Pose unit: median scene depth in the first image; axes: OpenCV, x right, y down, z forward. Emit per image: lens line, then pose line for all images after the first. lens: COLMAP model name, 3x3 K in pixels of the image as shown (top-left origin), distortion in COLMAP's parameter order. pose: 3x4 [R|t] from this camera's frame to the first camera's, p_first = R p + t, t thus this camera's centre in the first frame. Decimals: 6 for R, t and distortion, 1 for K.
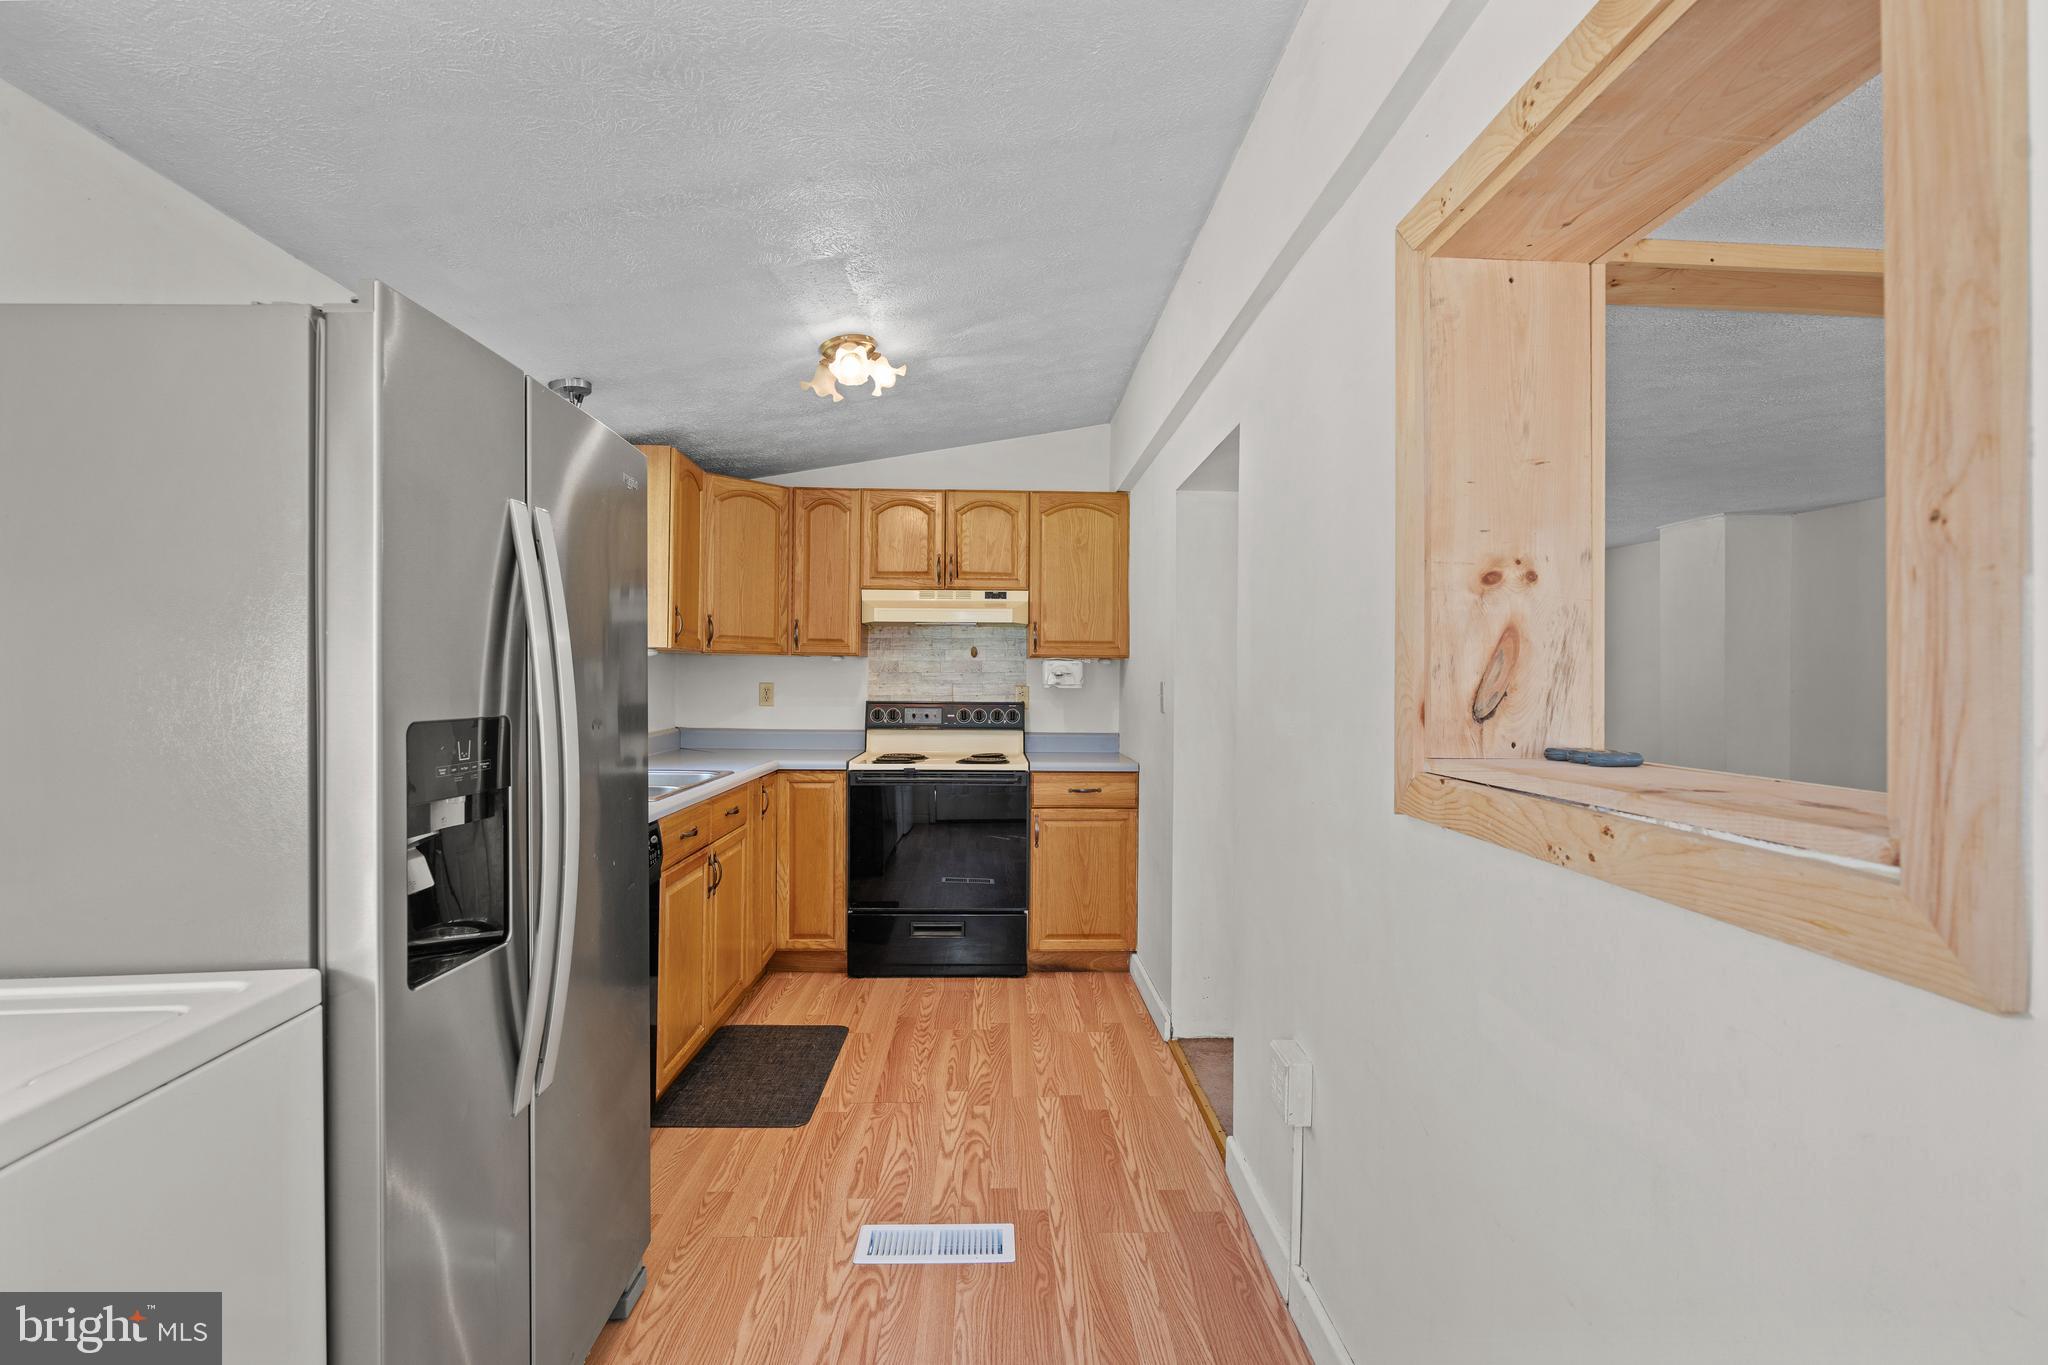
lens RADIAL K [[937.5, 0, 1024.0], [0, 937.5, 682.5], [0, 0, 1]] dist [-0.013205, 0.000472]
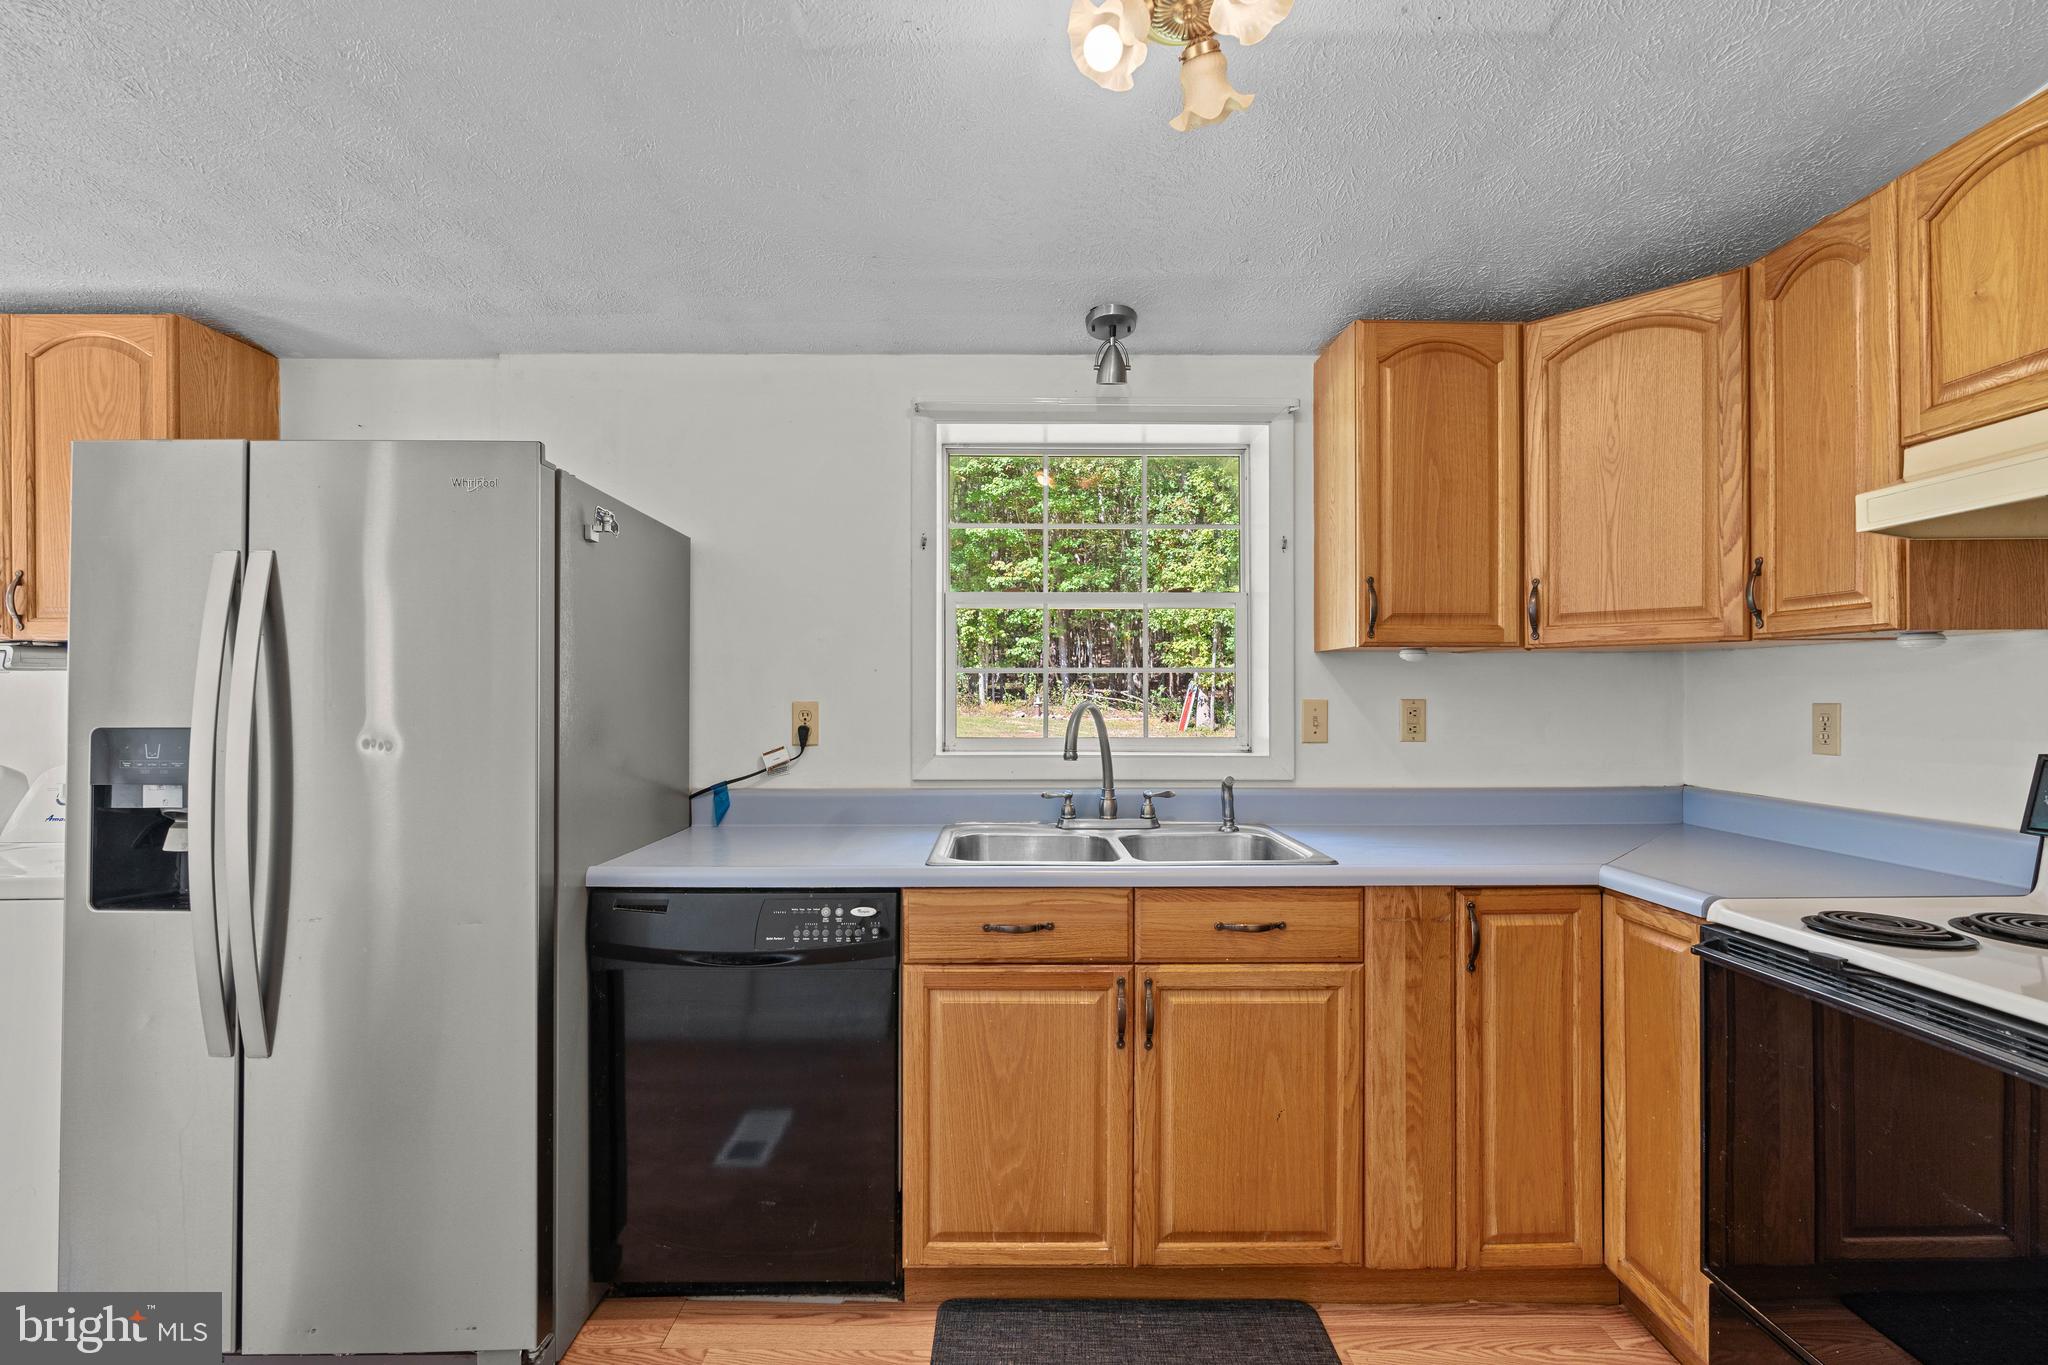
lens RADIAL K [[947.0, 0, 1016.6], [0, 947.0, 696.6], [0, 0, 1]] dist [-0.006285, 0.000017]
pose [[-0.049447, -0.010353, -0.998723, 0.218732], [-0.000546, 0.999946, -0.010339, 0.002009], [0.998777, 0.000034, -0.049450, 0.689206]]
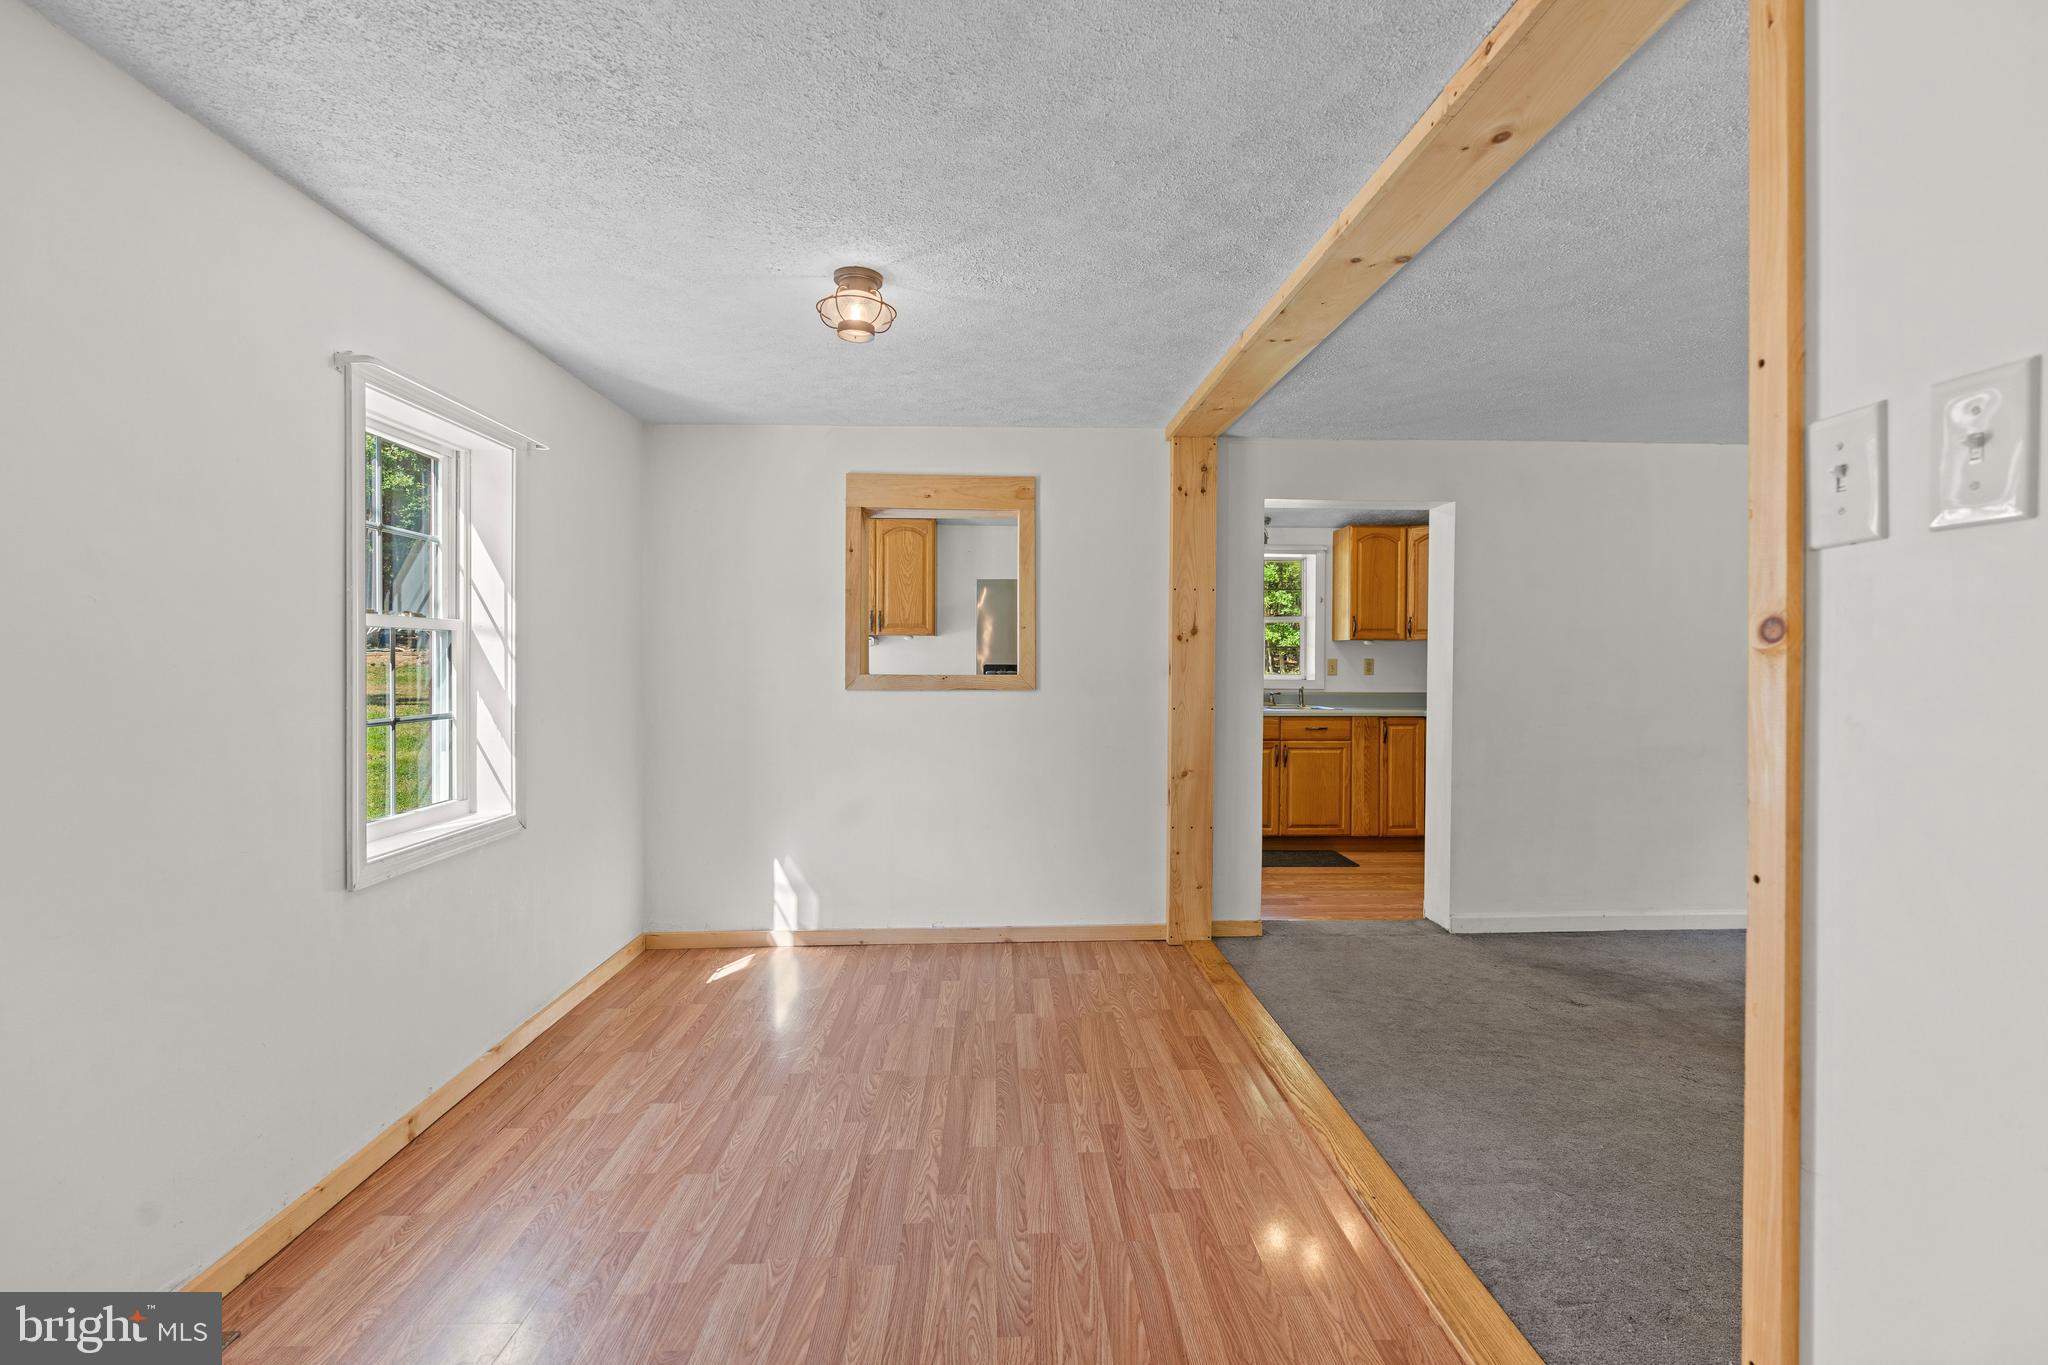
lens RADIAL K [[937.5, 0, 1024.0], [0, 937.5, 682.5], [0, 0, 1]] dist [-0.013205, 0.000472]
pose [[-0.017032, 0.010309, -0.999802, 1.193487], [-0.003257, 0.999941, 0.010366, 0.022901], [0.999850, 0.003433, -0.016997, 0.357093]]
